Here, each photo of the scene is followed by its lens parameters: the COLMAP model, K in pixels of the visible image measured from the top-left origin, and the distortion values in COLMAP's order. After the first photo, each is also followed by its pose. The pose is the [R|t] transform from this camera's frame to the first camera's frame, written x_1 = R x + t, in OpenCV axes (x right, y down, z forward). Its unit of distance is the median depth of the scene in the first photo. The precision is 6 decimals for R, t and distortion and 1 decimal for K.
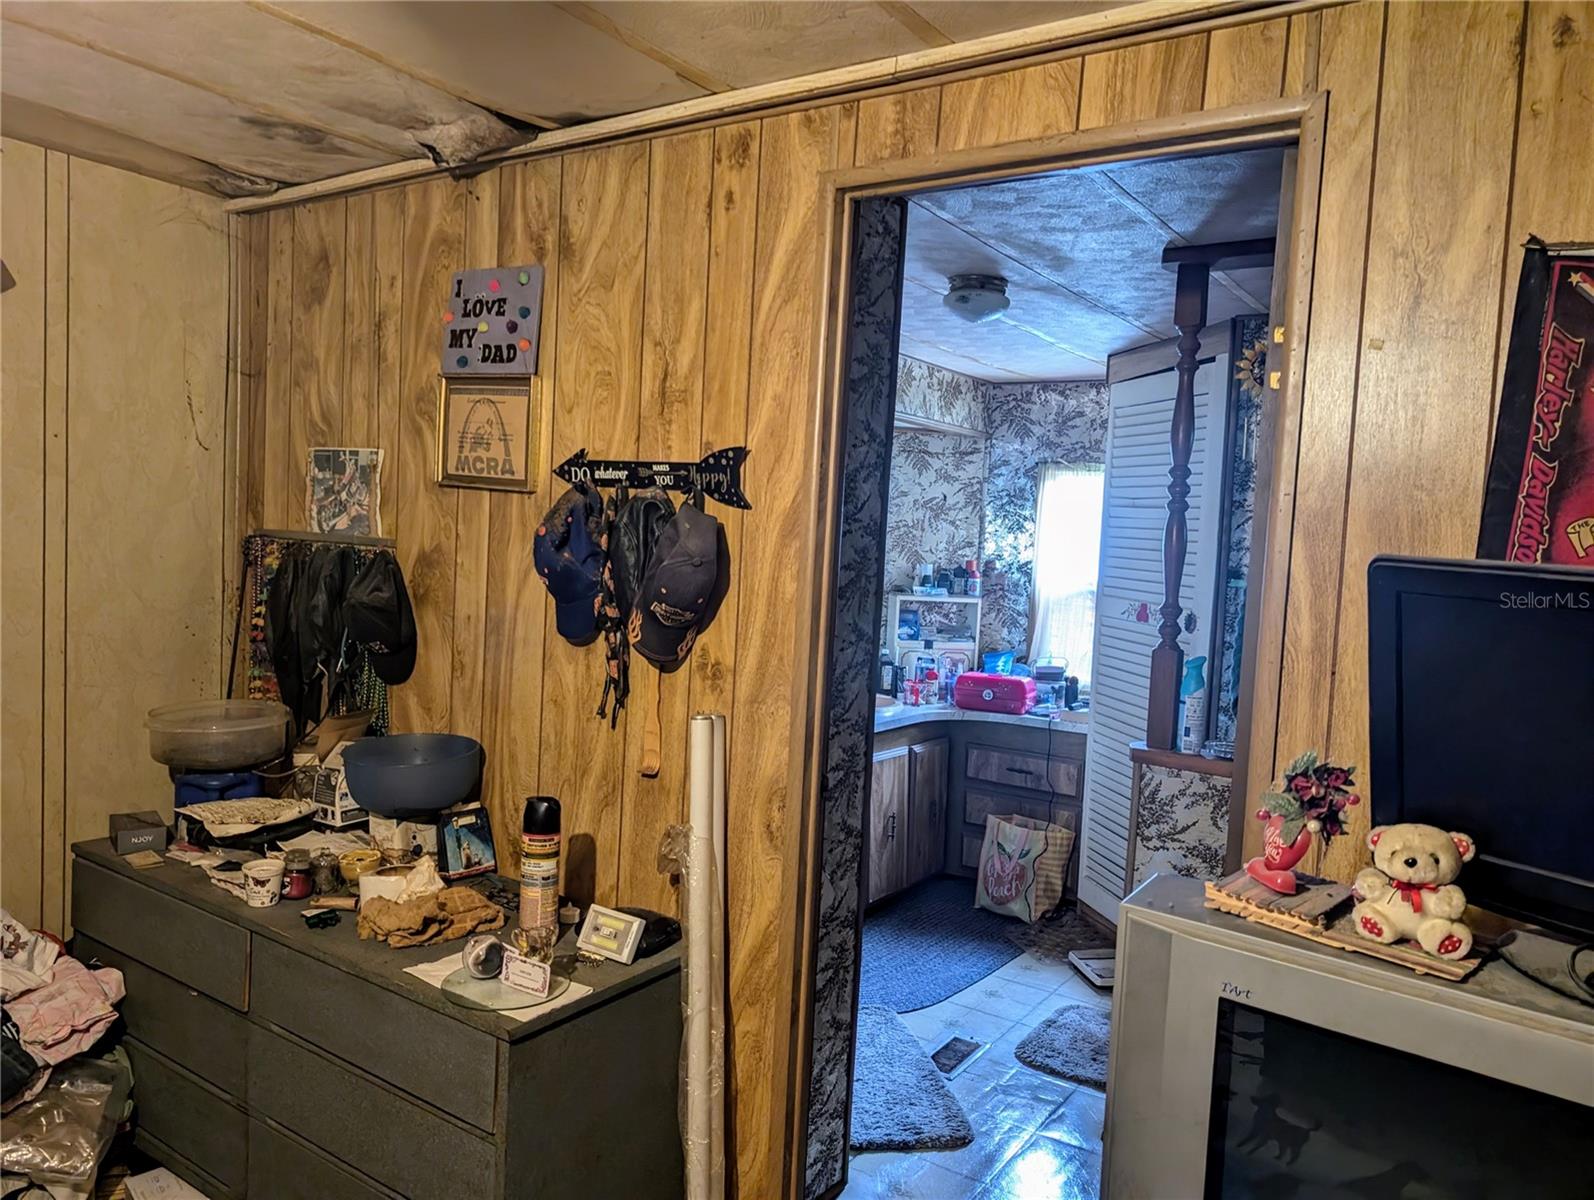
lens RADIAL K [[1155.3, 0, 797.0], [0, 1155.3, 600.0], [0, 0, 1]] dist [0.008697, -0.000346]
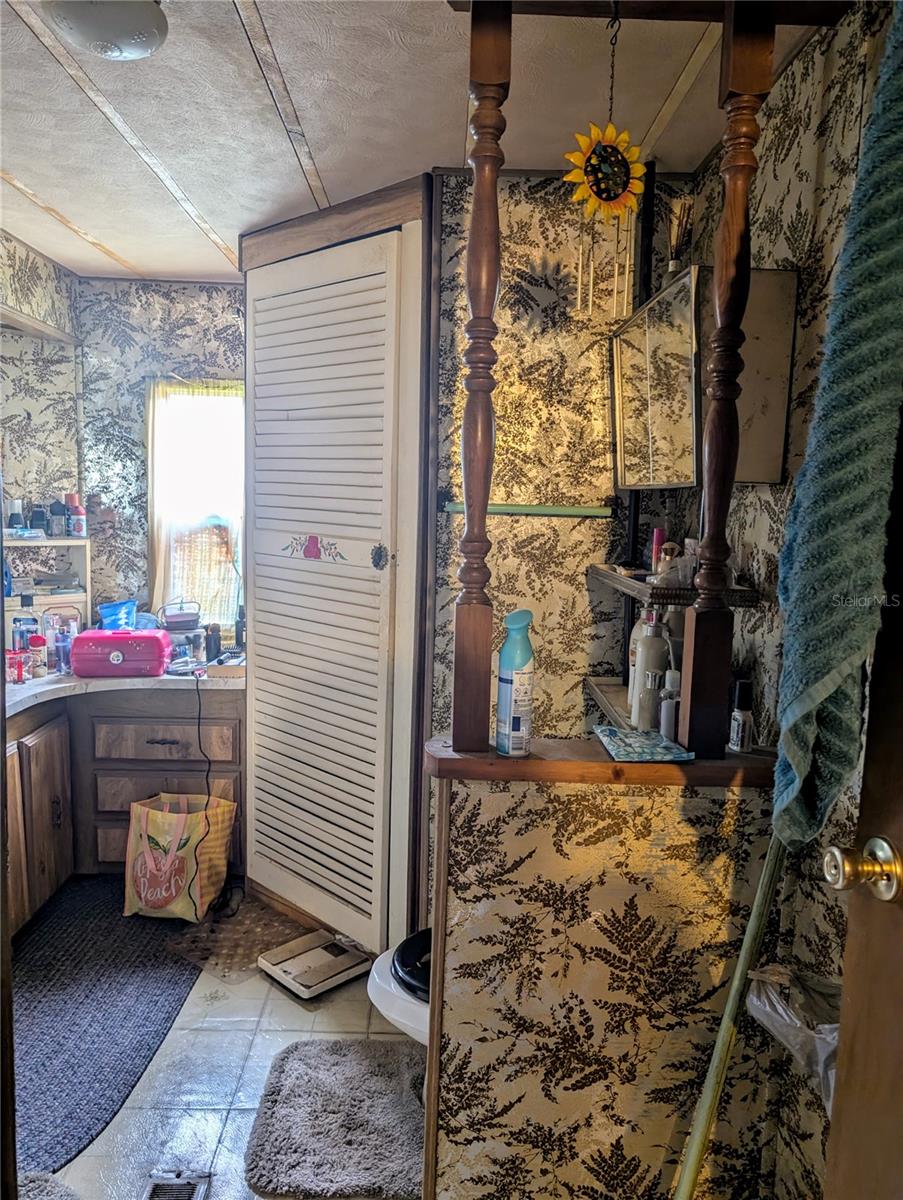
lens RADIAL K [[869.7, 0, 446.6], [0, 869.7, 614.0], [0, 0, 1]] dist [0.008697, -0.000346]
pose [[0.823406, -0.097345, 0.559040, 0.016258], [0.045446, 0.993324, 0.106029, -0.003043], [-0.565629, -0.061899, 0.822333, 0.355196]]
